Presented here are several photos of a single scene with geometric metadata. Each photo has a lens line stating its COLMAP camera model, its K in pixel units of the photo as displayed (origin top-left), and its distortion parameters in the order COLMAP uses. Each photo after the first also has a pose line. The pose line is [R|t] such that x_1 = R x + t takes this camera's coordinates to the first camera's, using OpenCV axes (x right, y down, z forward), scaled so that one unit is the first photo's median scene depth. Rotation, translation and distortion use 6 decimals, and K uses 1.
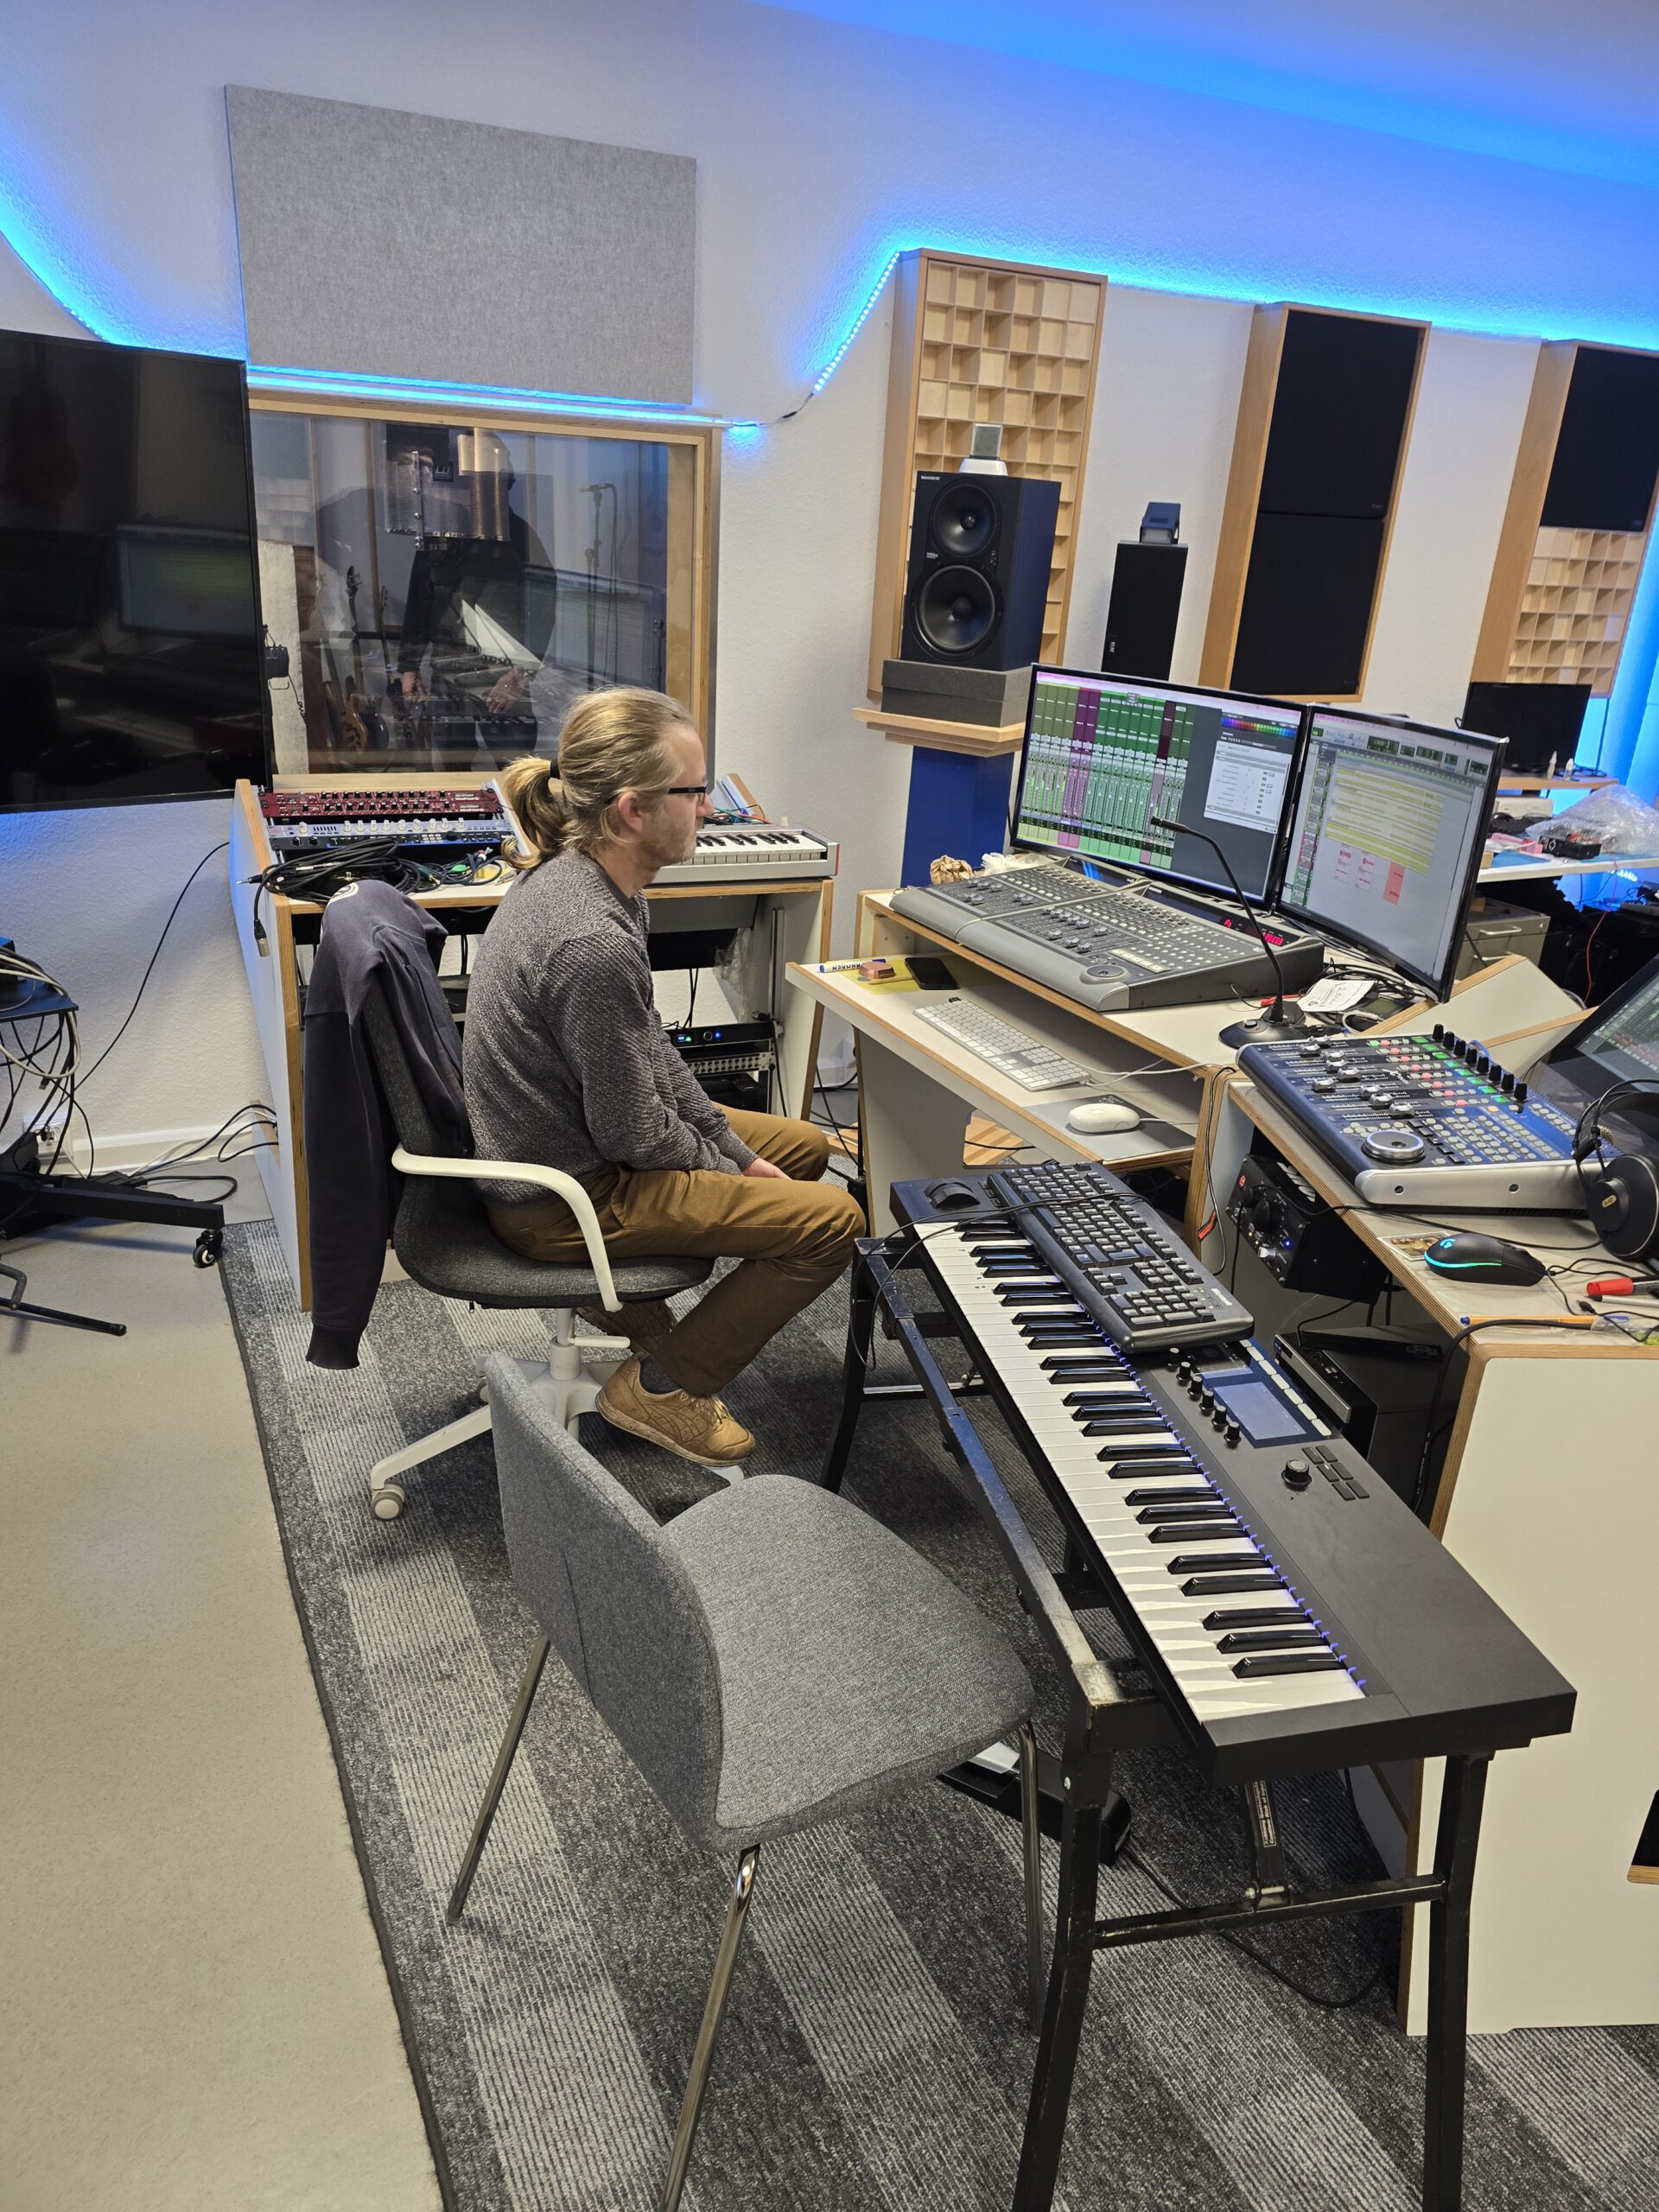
lens RADIAL K [[1457.5, 0, 817.8], [0, 1457.5, 1104.0], [0, 0, 1]] dist [0.083863, -0.090215]
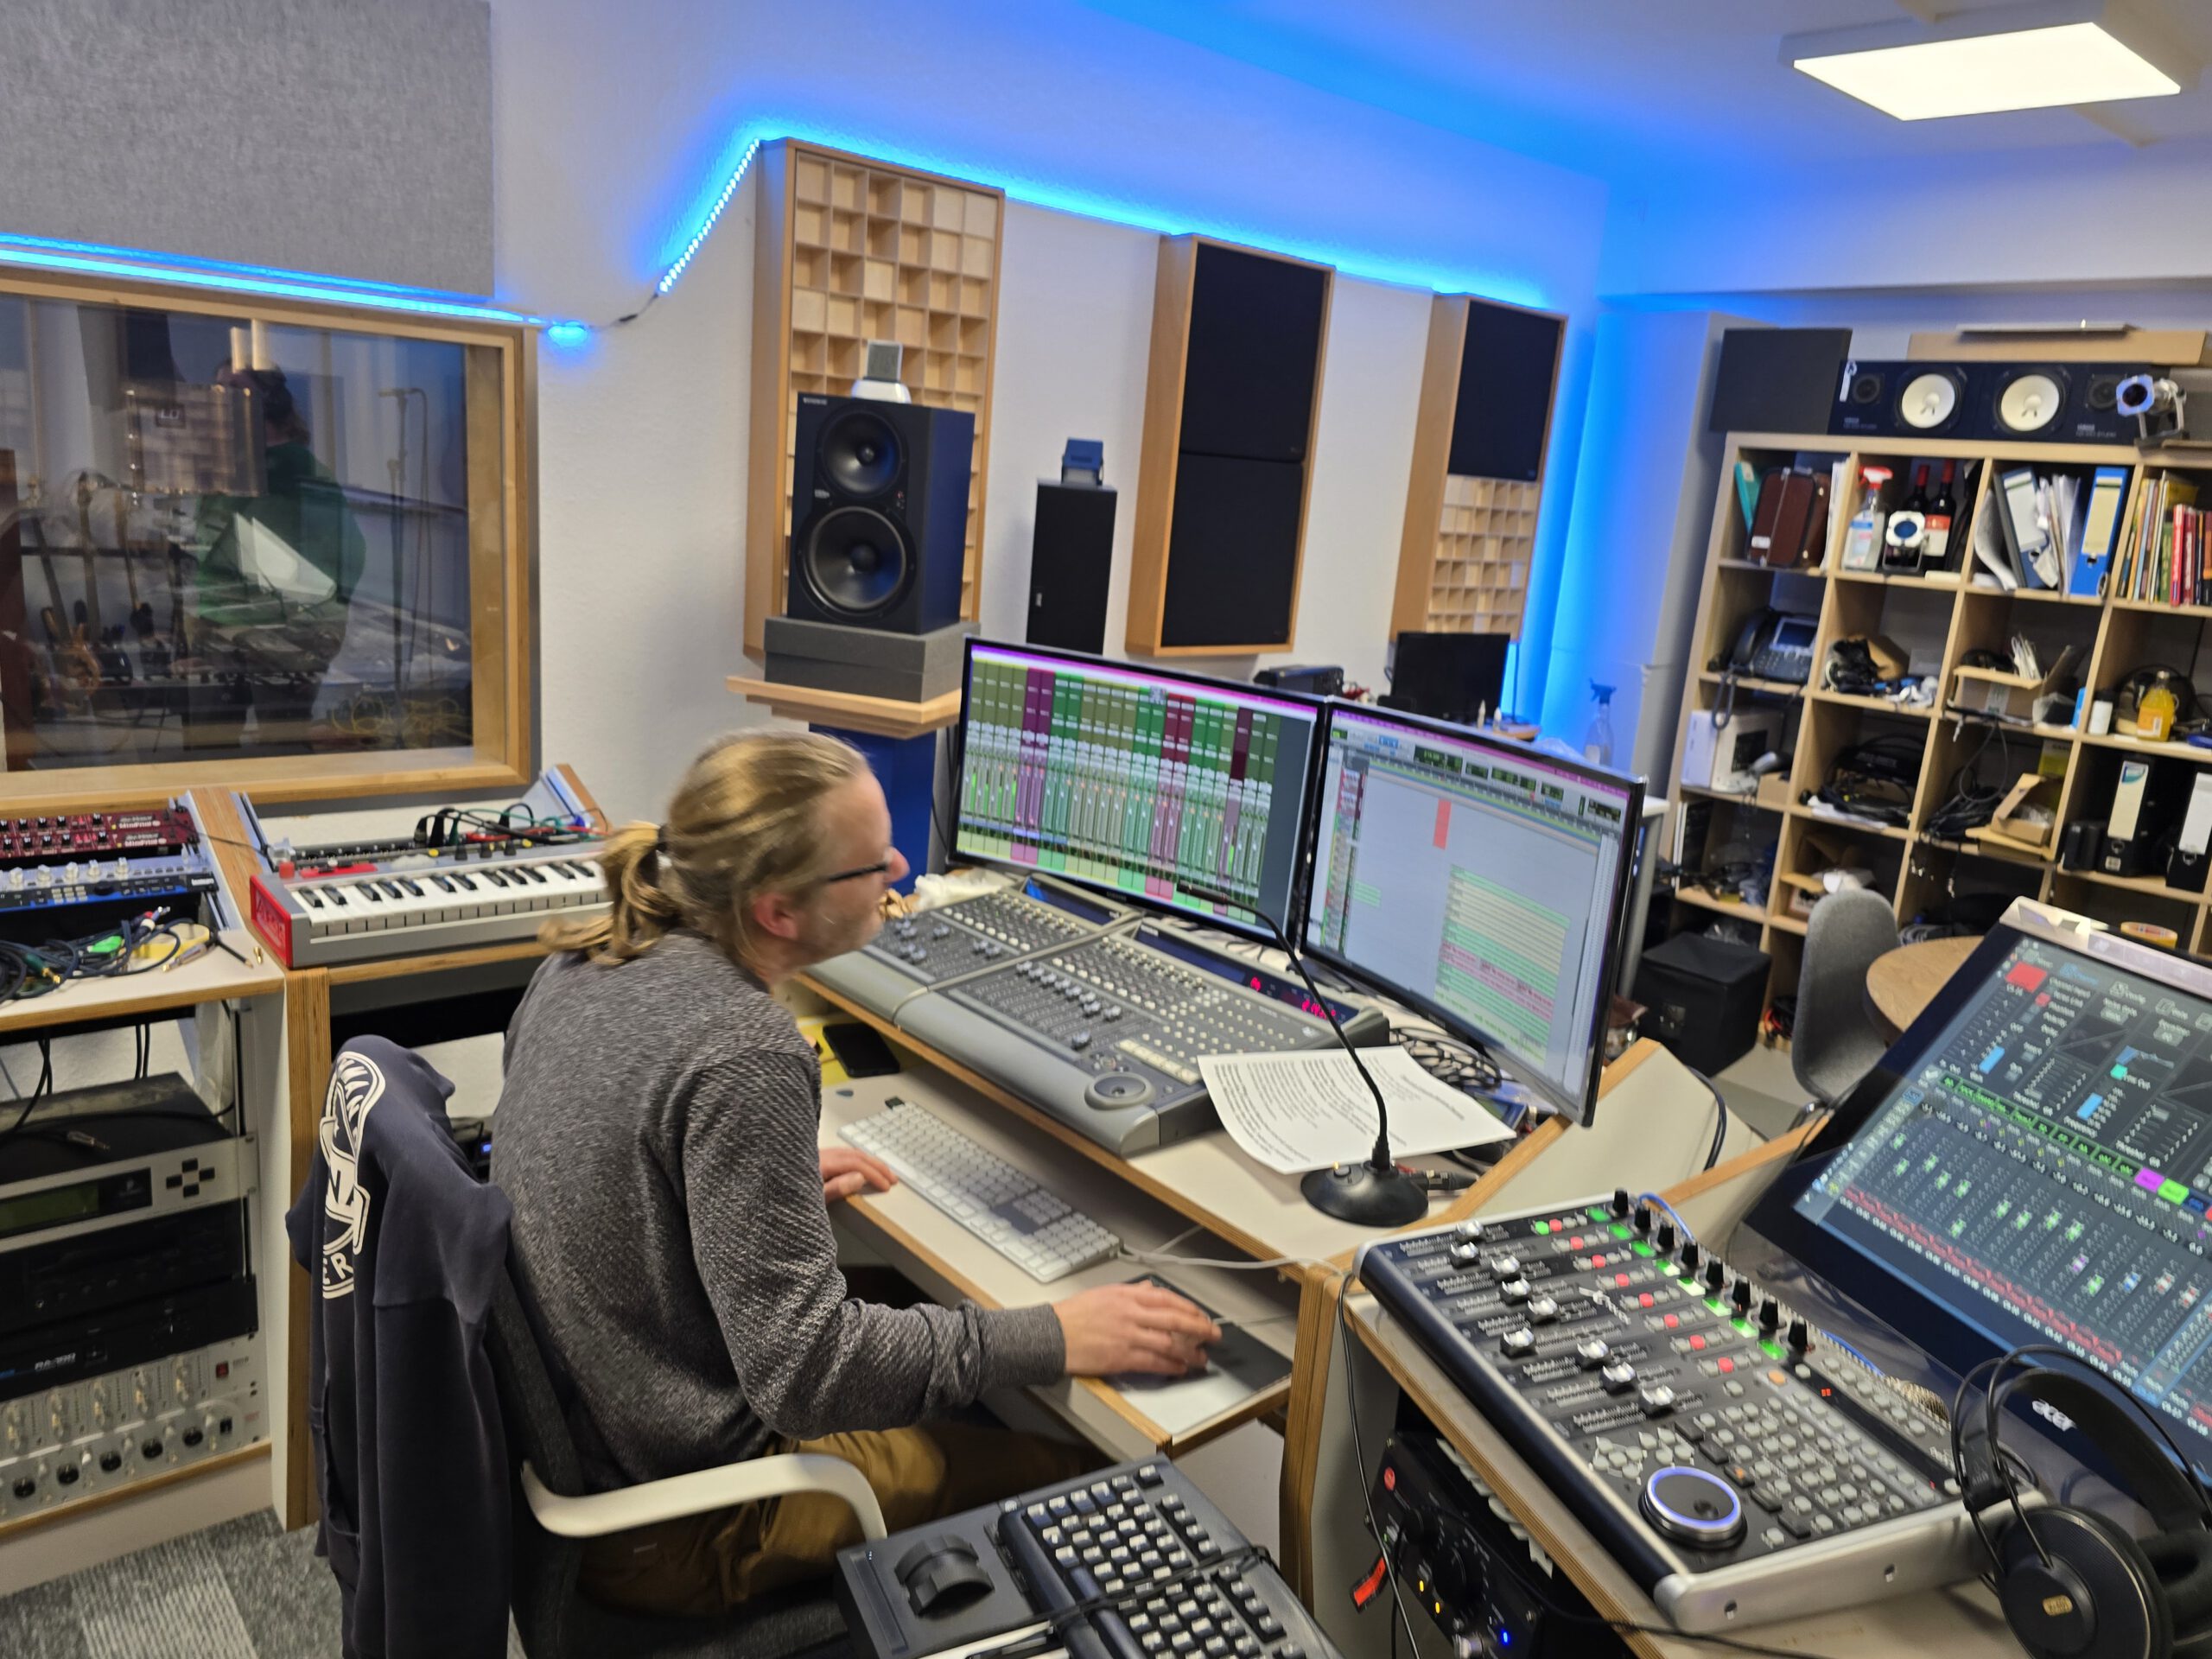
lens RADIAL K [[1509.5, 0, 1106.0], [0, 1509.5, 829.5], [0, 0, 1]] dist [0.054979, -0.048347]
pose [[0.964270, -0.037104, 0.262309, 0.003979], [0.069617, 0.990834, -0.115763, -0.083462], [-0.255610, 0.129888, 0.958015, 0.191054]]
